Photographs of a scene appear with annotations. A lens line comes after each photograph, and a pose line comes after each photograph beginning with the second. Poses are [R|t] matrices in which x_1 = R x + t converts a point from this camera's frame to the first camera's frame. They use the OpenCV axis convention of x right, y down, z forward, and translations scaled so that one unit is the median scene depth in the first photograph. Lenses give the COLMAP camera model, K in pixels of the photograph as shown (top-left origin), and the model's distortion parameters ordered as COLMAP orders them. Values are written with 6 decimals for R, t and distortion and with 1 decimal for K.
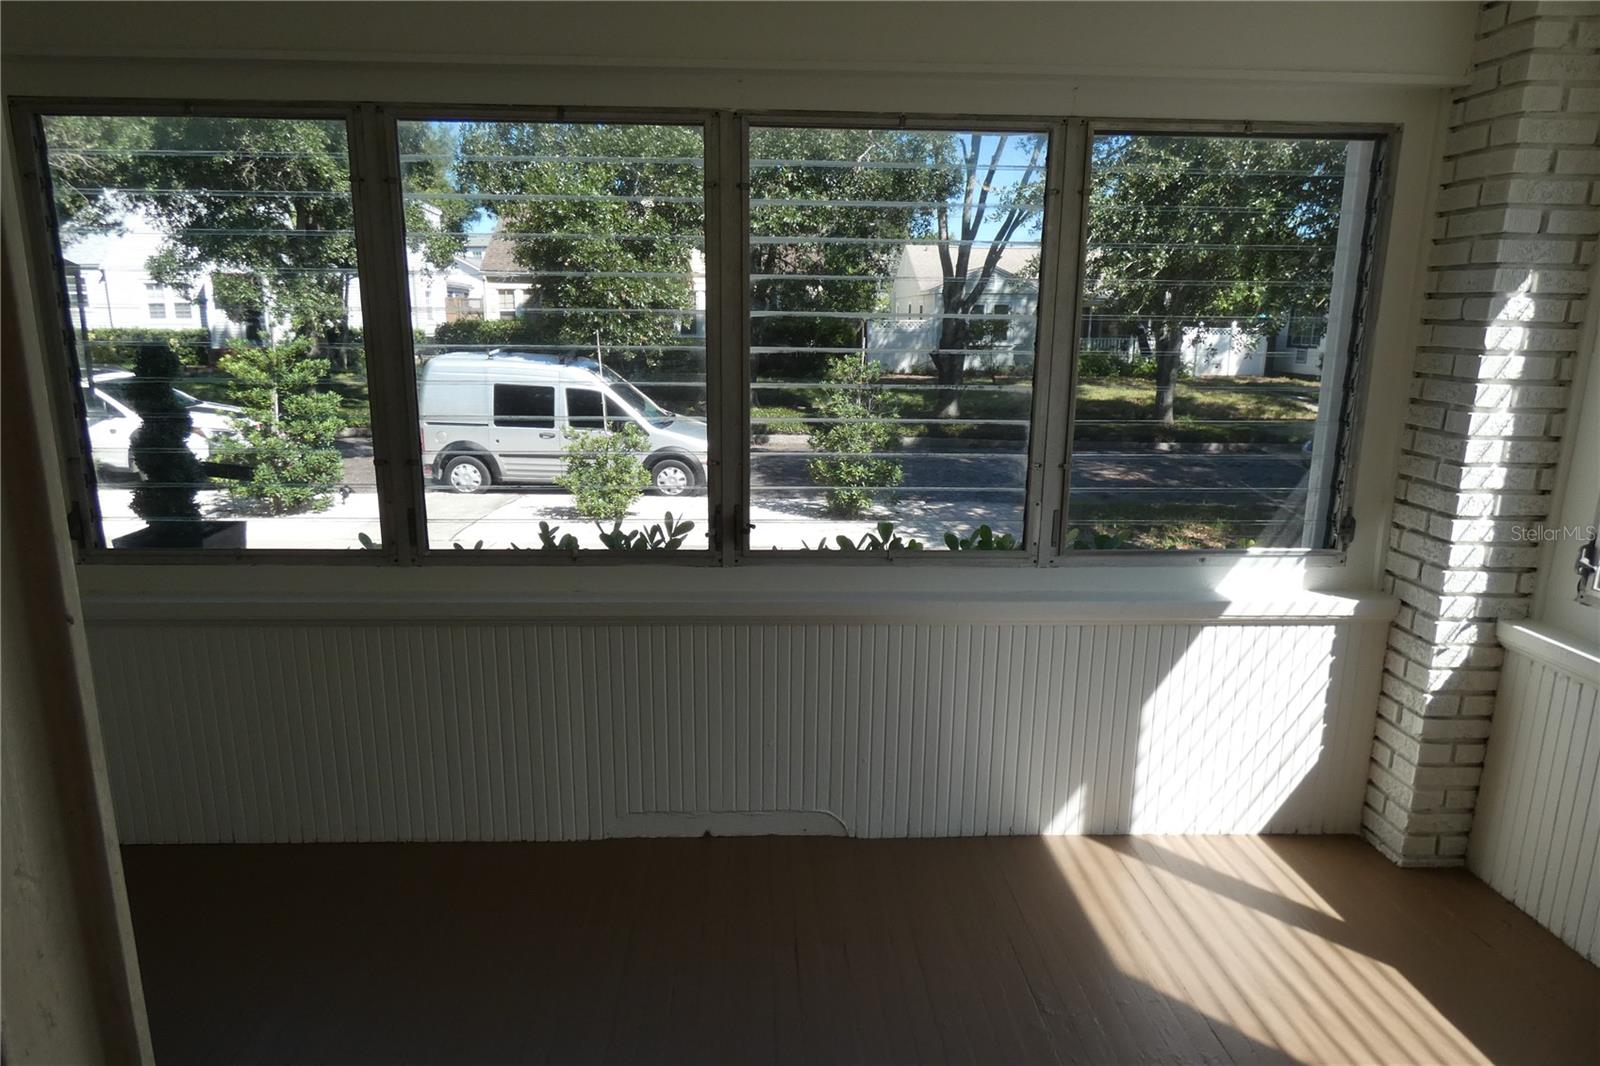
lens RADIAL K [[938.9, 0, 800.9], [0, 938.9, 523.5], [0, 0, 1]] dist [-0.010540, -0.001535]
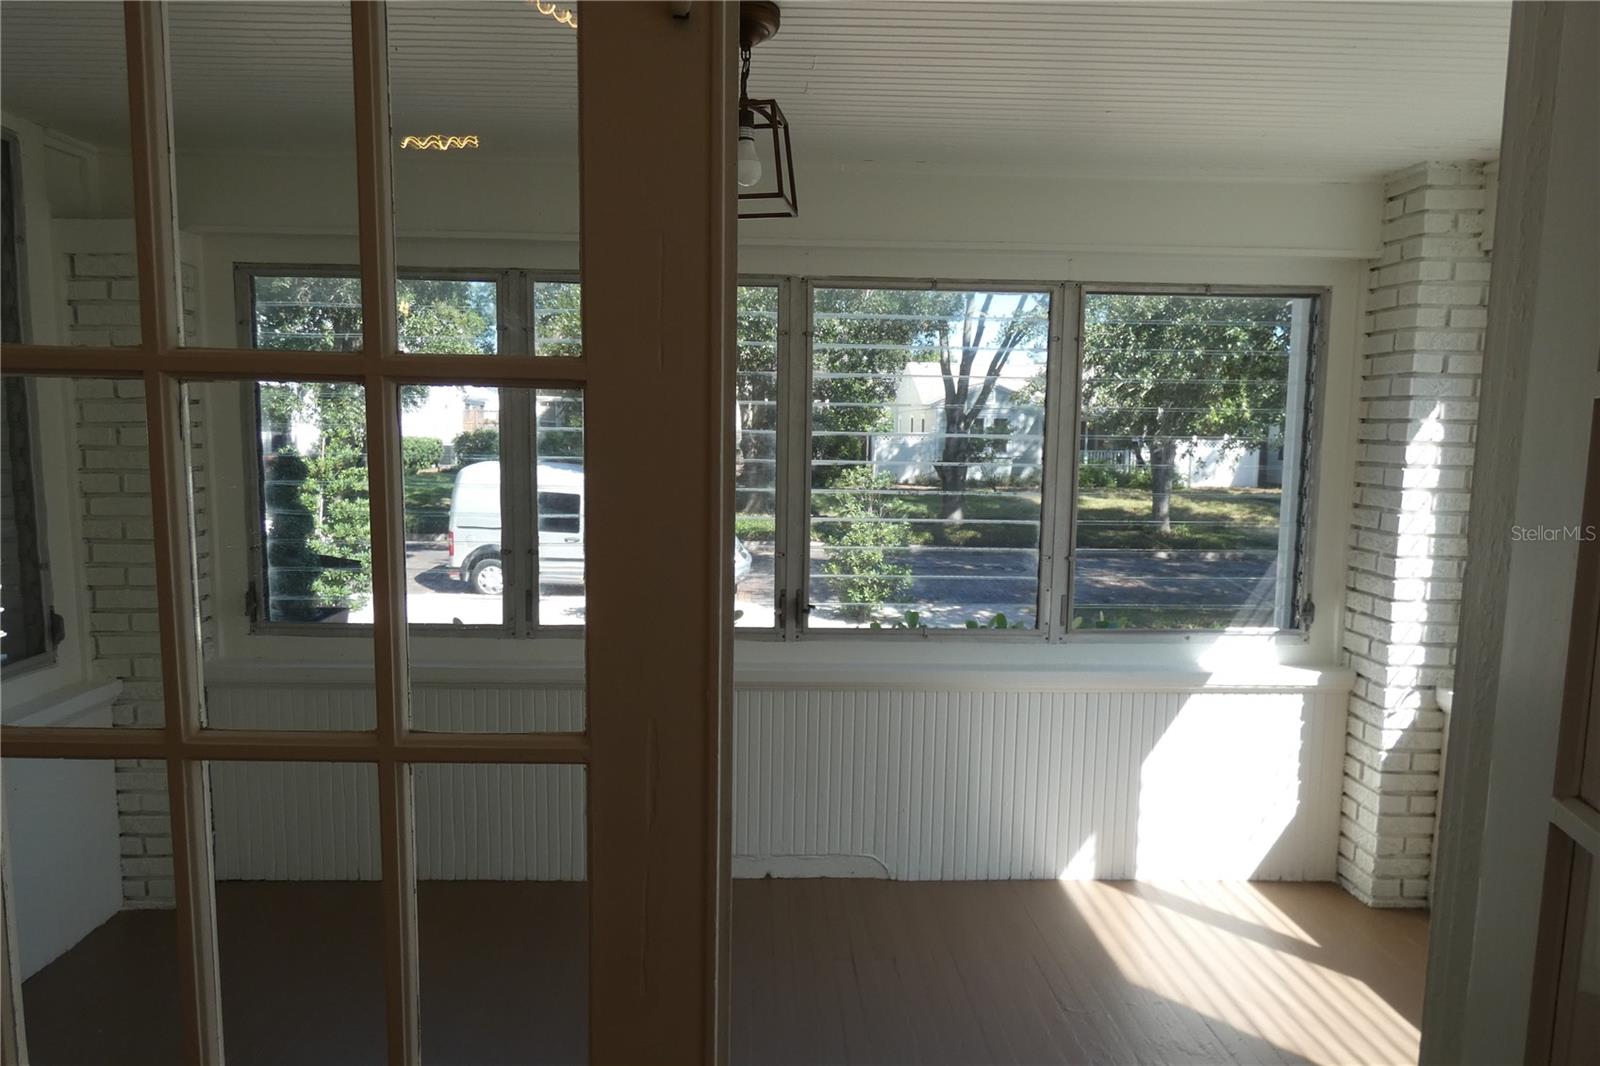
lens RADIAL K [[938.9, 0, 800.9], [0, 938.9, 523.5], [0, 0, 1]] dist [-0.010540, -0.001535]
pose [[0.999990, 0.004386, -0.000474, -0.063359], [-0.004412, 0.993315, -0.115355, 0.034979], [-0.000035, 0.115356, 0.993324, -0.202187]]
